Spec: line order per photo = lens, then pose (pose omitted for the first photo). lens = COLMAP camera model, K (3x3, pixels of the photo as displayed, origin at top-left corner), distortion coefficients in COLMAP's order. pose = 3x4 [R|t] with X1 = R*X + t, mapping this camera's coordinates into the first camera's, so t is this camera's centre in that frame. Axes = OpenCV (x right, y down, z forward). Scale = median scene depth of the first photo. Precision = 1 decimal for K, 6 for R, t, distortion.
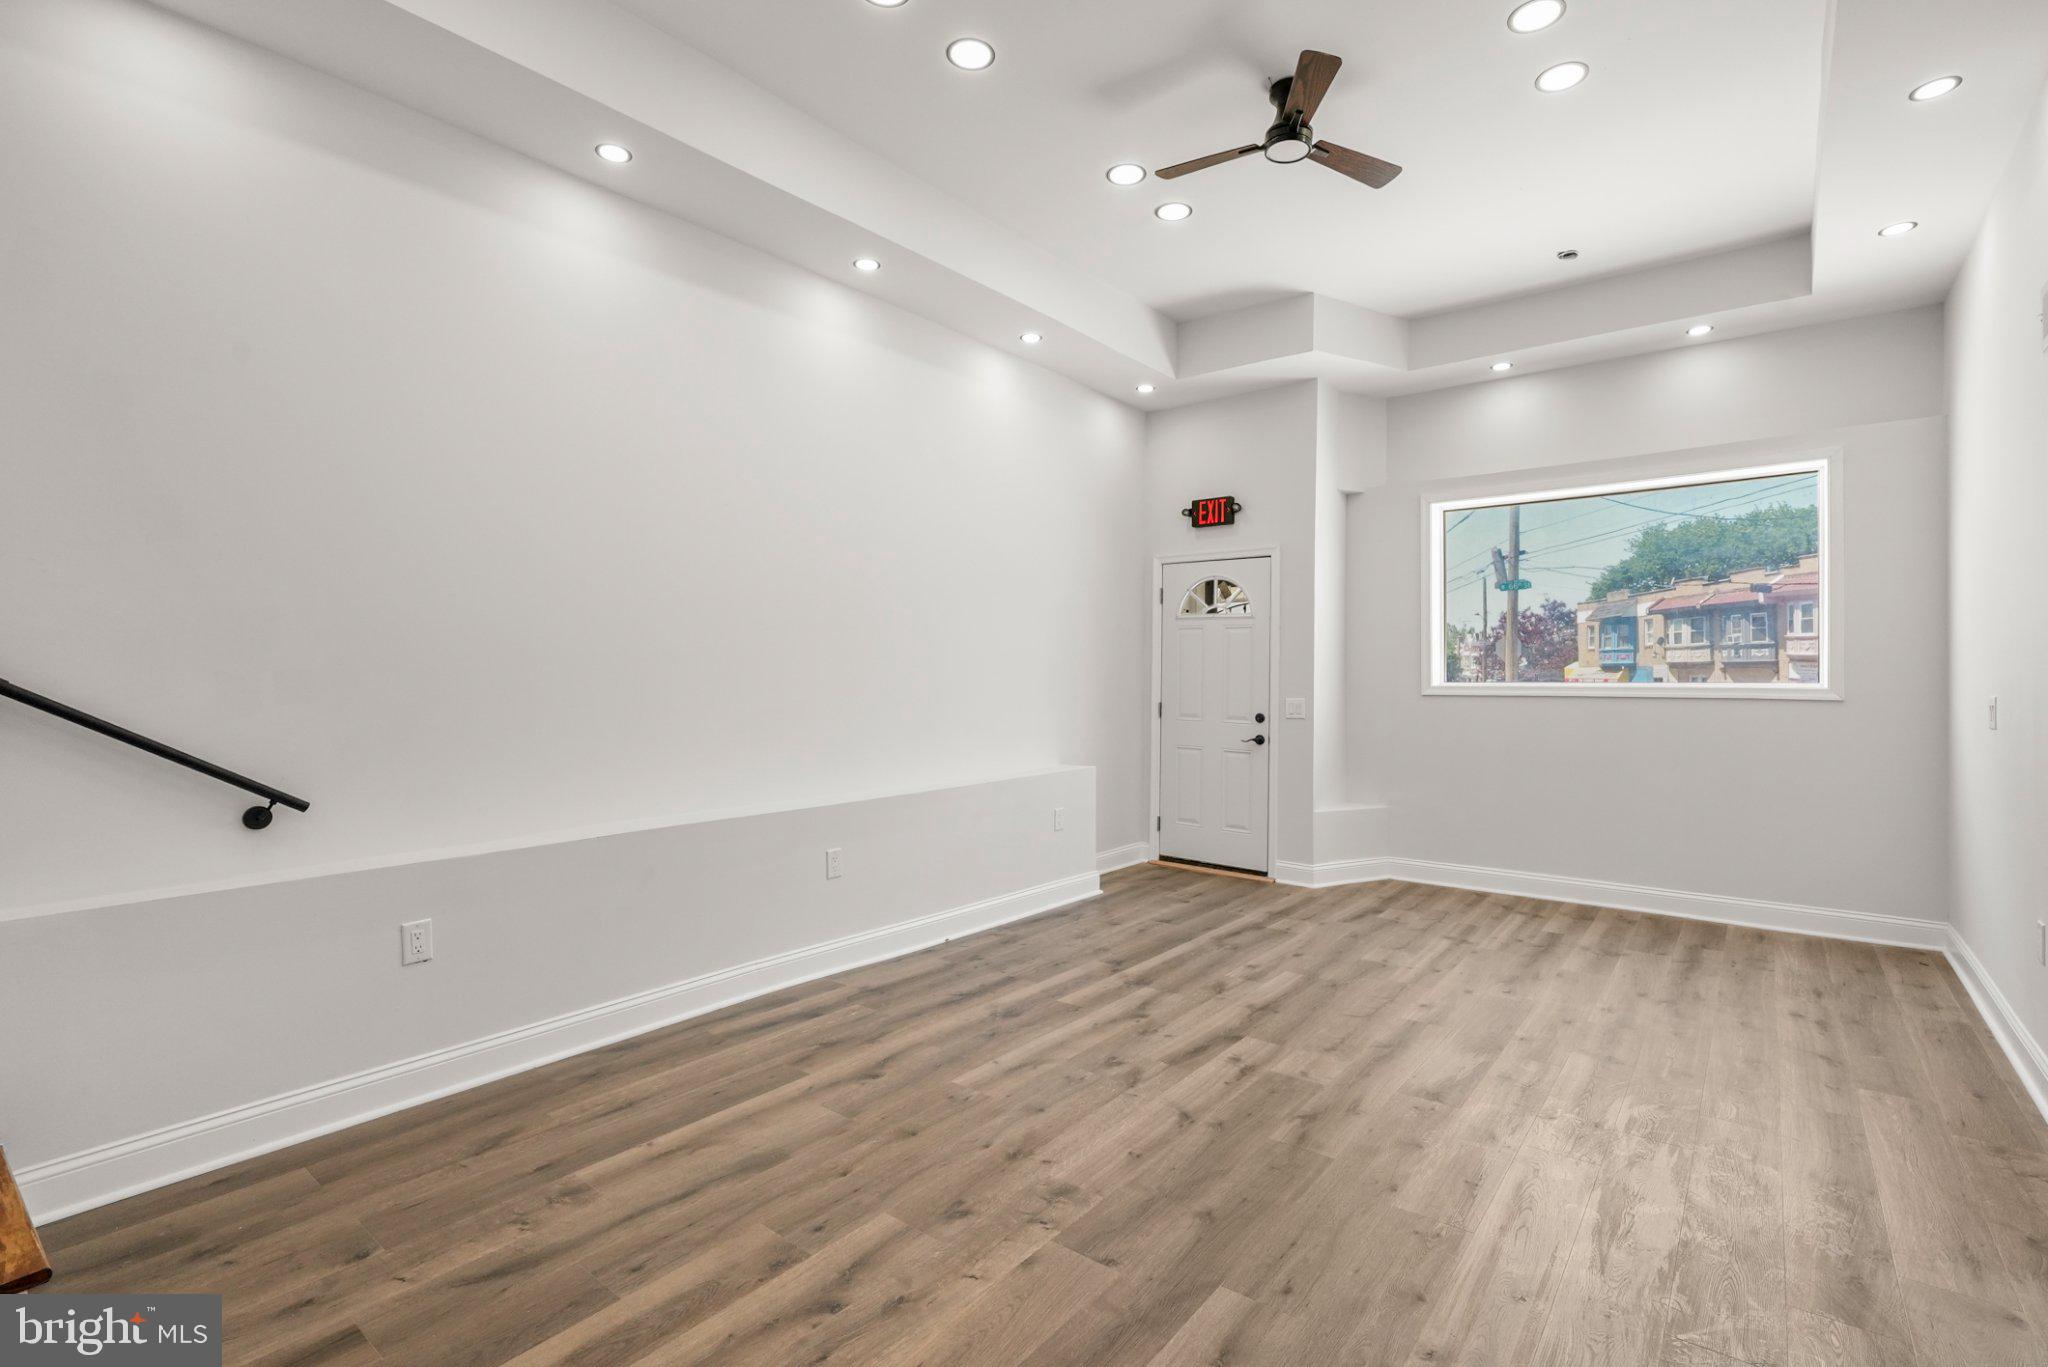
lens RADIAL K [[933.6, 0, 1018.5], [0, 933.6, 679.5], [0, 0, 1]] dist [-0.024459, -0.000004]
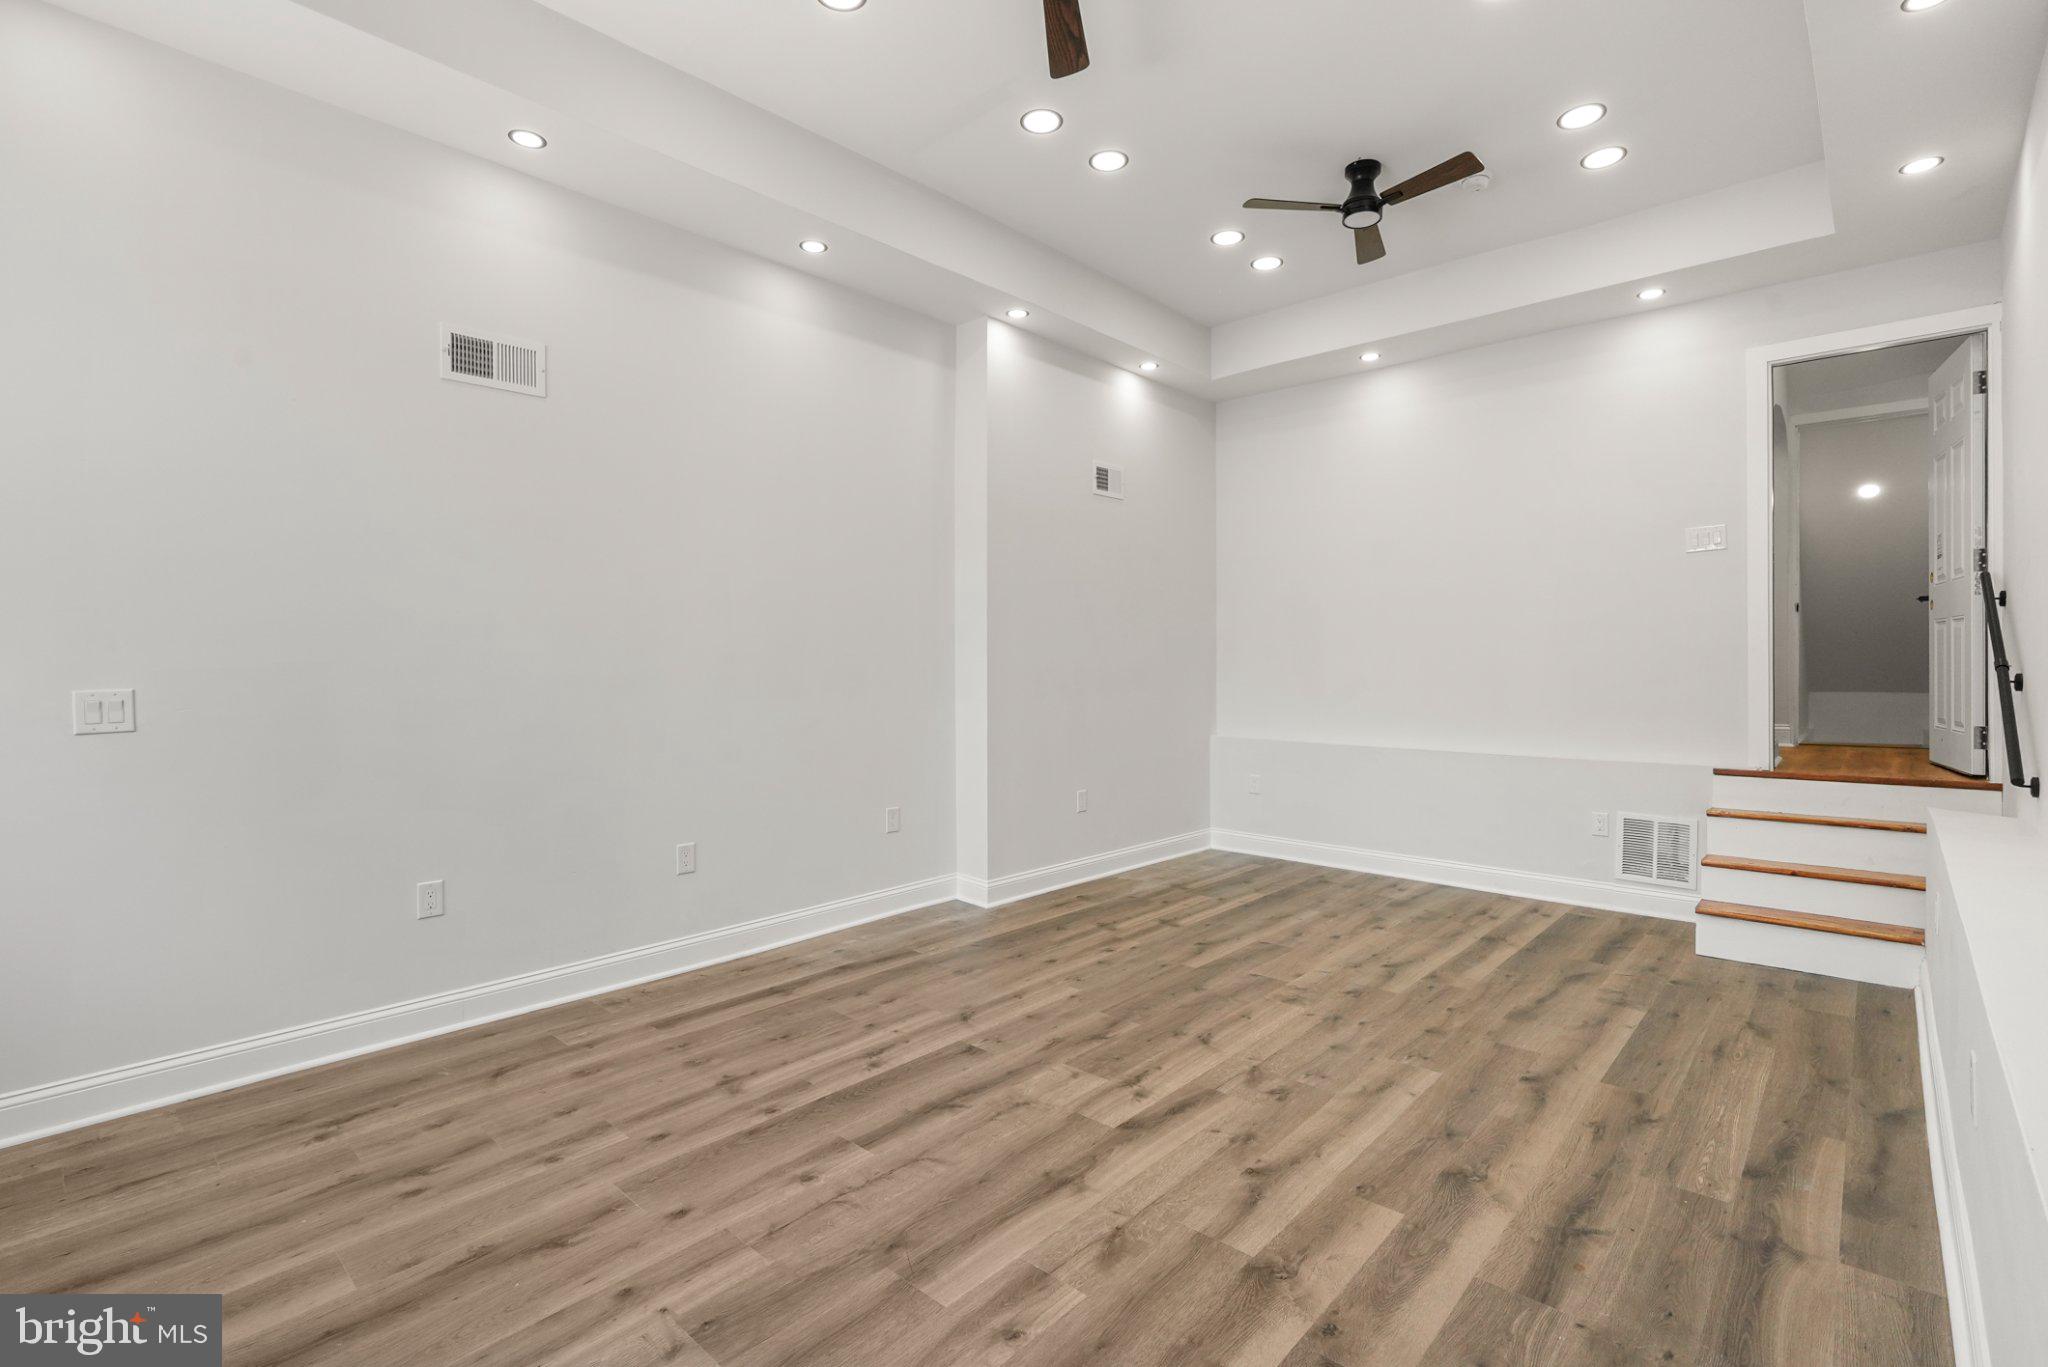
lens RADIAL K [[933.6, 0, 1027.3], [0, 933.6, 672.2], [0, 0, 1]] dist [-0.024459, -0.000004]
pose [[-0.998101, 0.002612, 0.061541, 0.291219], [0.003582, 0.999871, 0.015657, -0.007453], [-0.061493, 0.015847, -0.997982, 1.919800]]
